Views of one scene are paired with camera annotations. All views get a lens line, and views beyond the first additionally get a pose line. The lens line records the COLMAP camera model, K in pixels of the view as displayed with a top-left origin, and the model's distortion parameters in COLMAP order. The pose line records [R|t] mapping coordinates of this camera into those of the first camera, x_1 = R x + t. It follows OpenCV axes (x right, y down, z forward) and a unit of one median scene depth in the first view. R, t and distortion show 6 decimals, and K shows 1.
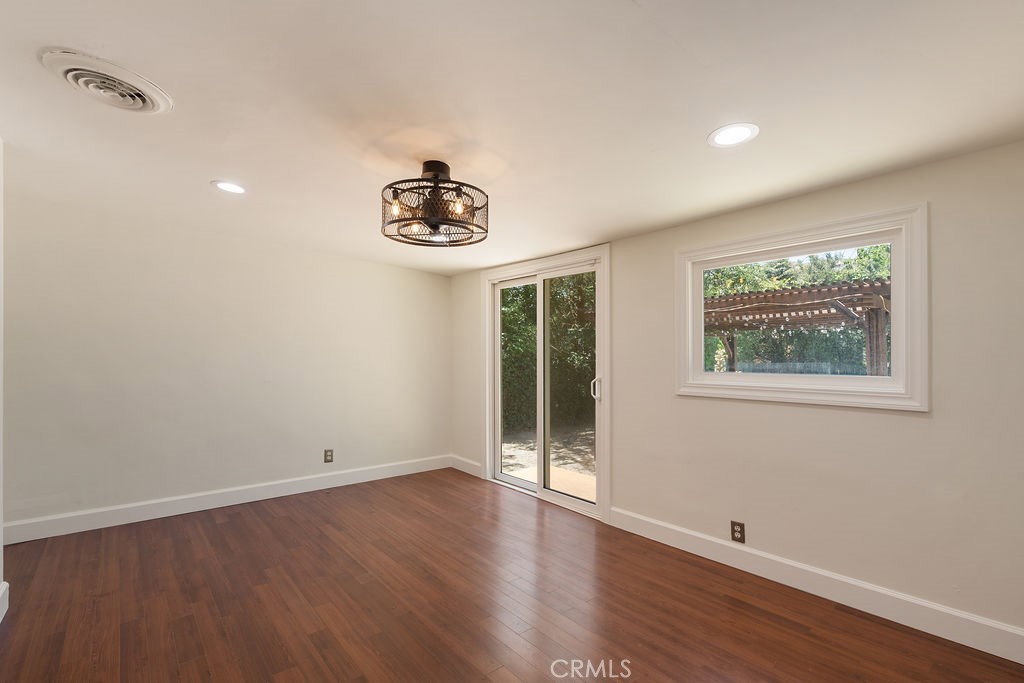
lens RADIAL K [[464.8, 0, 510.6], [0, 464.8, 349.8], [0, 0, 1]] dist [-0.011593, 0.000084]
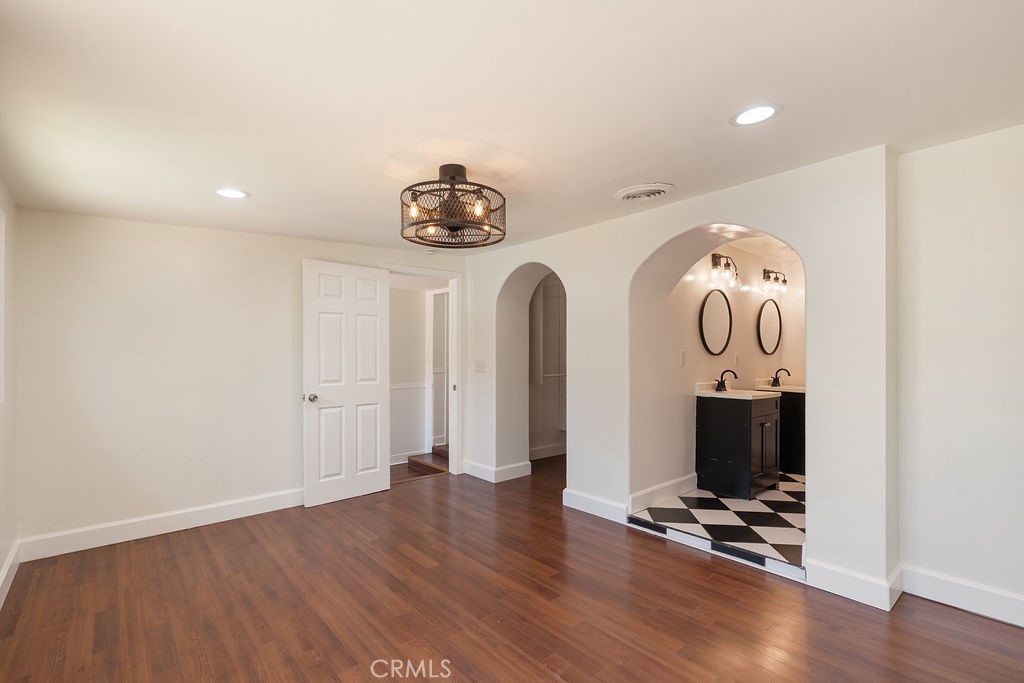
lens RADIAL K [[464.8, 0, 512.2], [0, 464.8, 356.0], [0, 0, 1]] dist [-0.011593, 0.000084]
pose [[-0.999622, -0.000533, -0.027503, -0.203052], [-0.000384, 0.999985, -0.005444, 0.013574], [0.027505, -0.005431, -0.999607, 1.553135]]
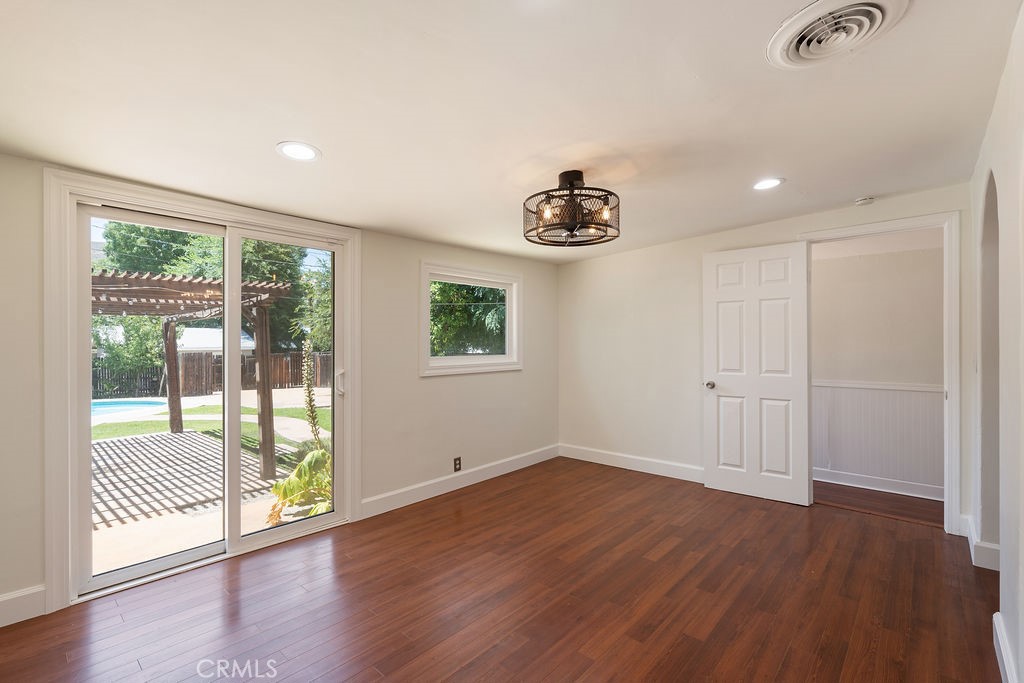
lens RADIAL K [[464.8, 0, 506.3], [0, 464.8, 343.2], [0, 0, 1]] dist [-0.011593, 0.000084]
pose [[-0.133737, -0.003238, 0.991012, -0.958474], [-0.006666, 0.999975, 0.002367, 0.003035], [-0.990994, -0.006289, -0.133755, 1.007513]]
